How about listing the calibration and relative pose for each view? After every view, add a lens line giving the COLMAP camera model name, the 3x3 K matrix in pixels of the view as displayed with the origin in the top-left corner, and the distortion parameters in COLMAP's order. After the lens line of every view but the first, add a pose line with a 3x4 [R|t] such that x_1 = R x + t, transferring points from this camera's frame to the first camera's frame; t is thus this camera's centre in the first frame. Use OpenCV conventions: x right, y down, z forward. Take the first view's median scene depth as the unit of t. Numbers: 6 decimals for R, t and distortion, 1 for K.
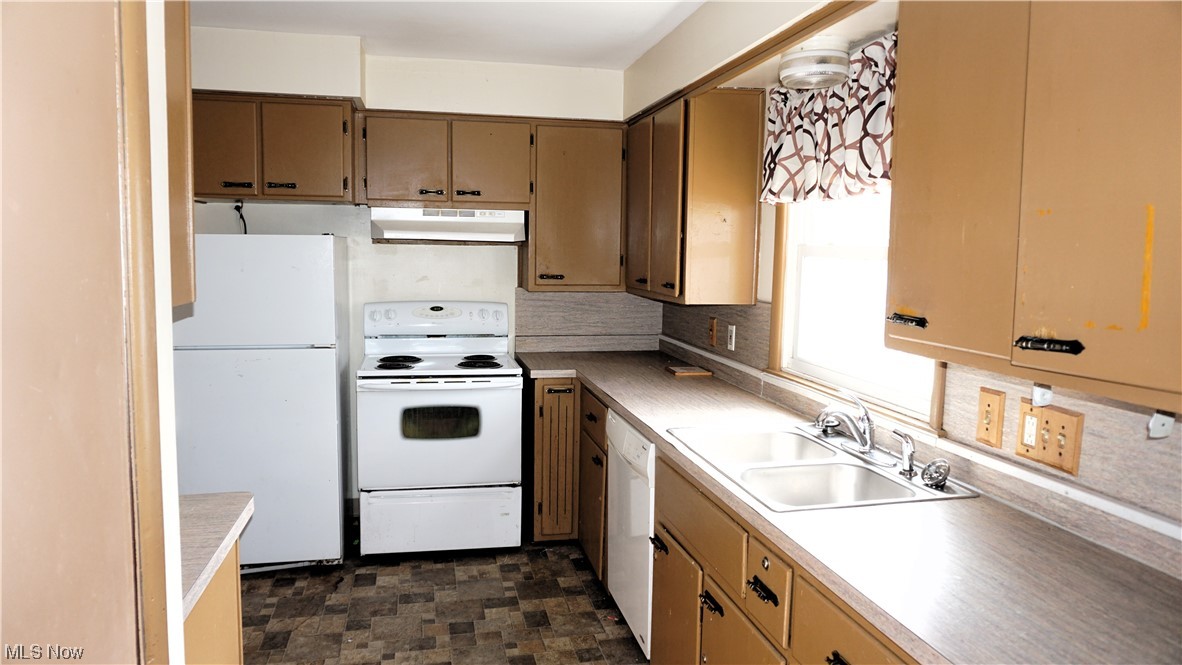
lens RADIAL K [[794.6, 0, 591.0], [0, 794.6, 332.5], [0, 0, 1]] dist [-0.043482, 0.039193]
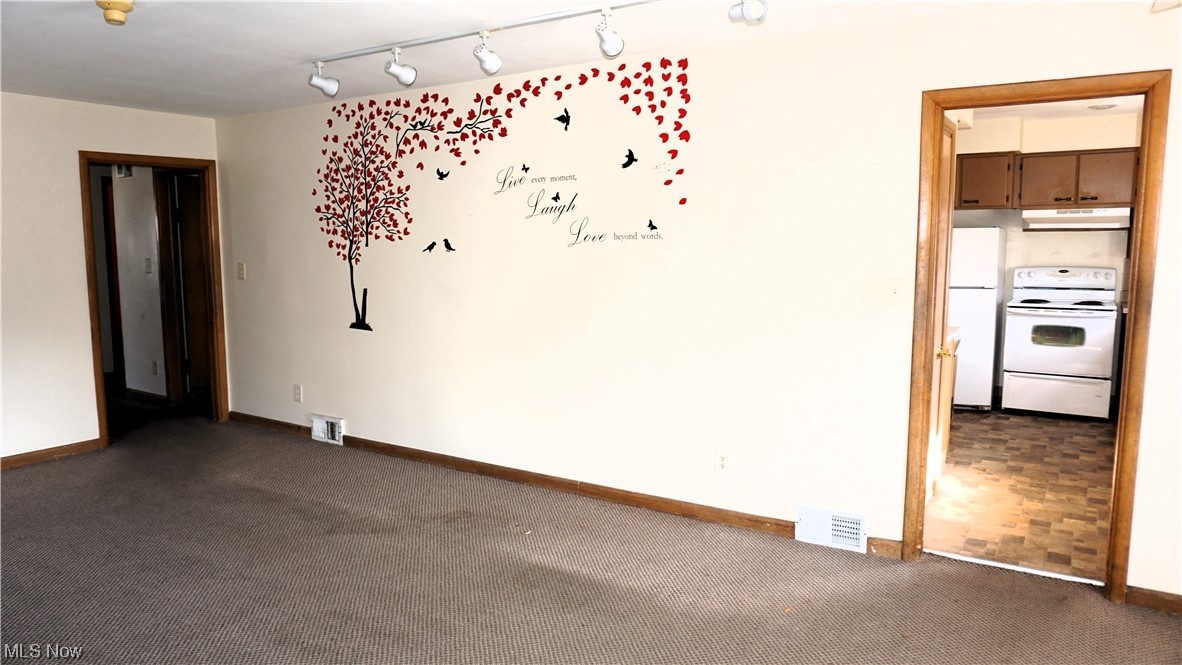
lens RADIAL K [[794.6, 0, 591.0], [0, 794.6, 332.5], [0, 0, 1]] dist [-0.043482, 0.039193]
pose [[0.712800, 0.063578, -0.698480, 0.266713], [-0.055391, 0.997875, 0.034303, 0.101114], [0.699177, 0.014238, 0.714807, -0.881147]]
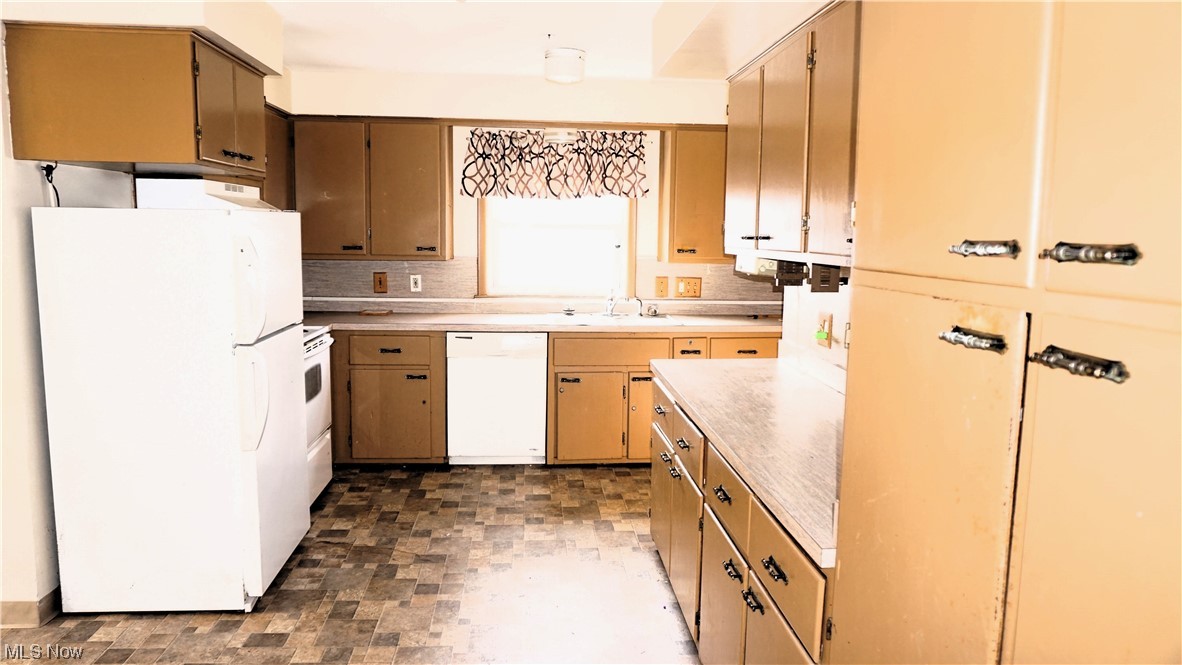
lens RADIAL K [[794.6, 0, 591.0], [0, 794.6, 332.5], [0, 0, 1]] dist [-0.043482, 0.039193]
pose [[0.130244, -0.144249, 0.980933, -1.303228], [0.090632, 0.986950, 0.133100, -0.072503], [-0.987331, 0.071569, 0.141618, 0.494723]]
